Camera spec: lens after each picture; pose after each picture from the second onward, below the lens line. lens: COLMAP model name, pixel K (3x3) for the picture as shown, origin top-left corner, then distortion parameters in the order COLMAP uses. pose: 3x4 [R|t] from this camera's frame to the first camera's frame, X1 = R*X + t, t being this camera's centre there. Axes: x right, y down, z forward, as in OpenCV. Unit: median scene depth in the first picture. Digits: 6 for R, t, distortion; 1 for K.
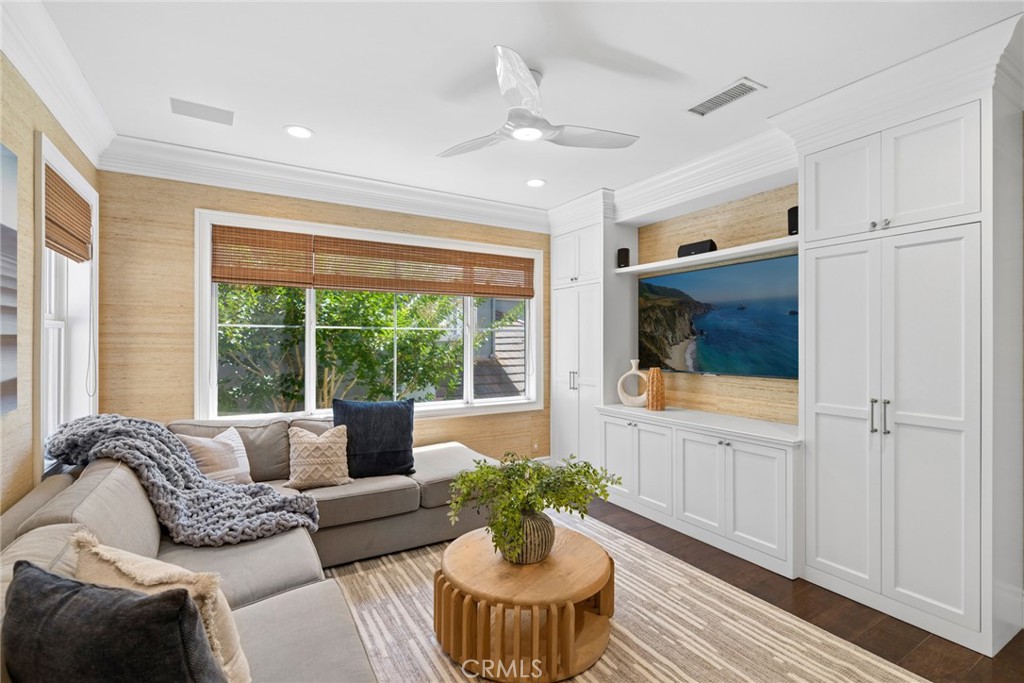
lens RADIAL K [[470.1, 0, 512.4], [0, 470.1, 340.7], [0, 0, 1]] dist [-0.001794, 0.001088]
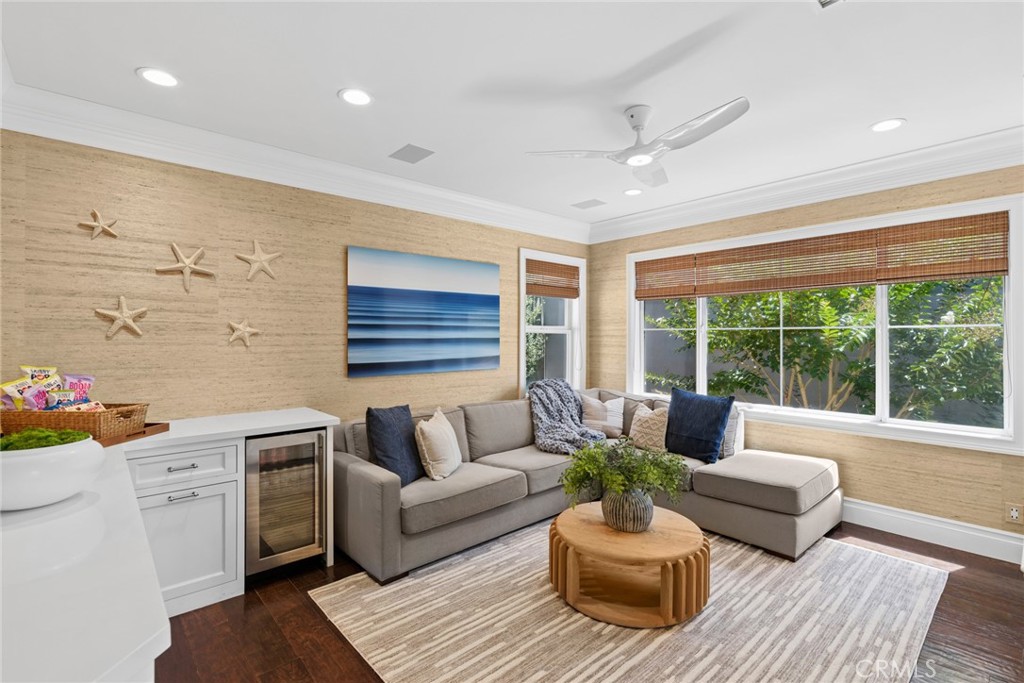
lens RADIAL K [[470.1, 0, 511.3], [0, 470.1, 338.0], [0, 0, 1]] dist [-0.001794, 0.001088]
pose [[0.184584, 0.001081, -0.982816, 0.768874], [-0.002178, 0.999997, 0.000691, -0.007284], [0.982814, 0.002013, 0.184586, 0.343905]]
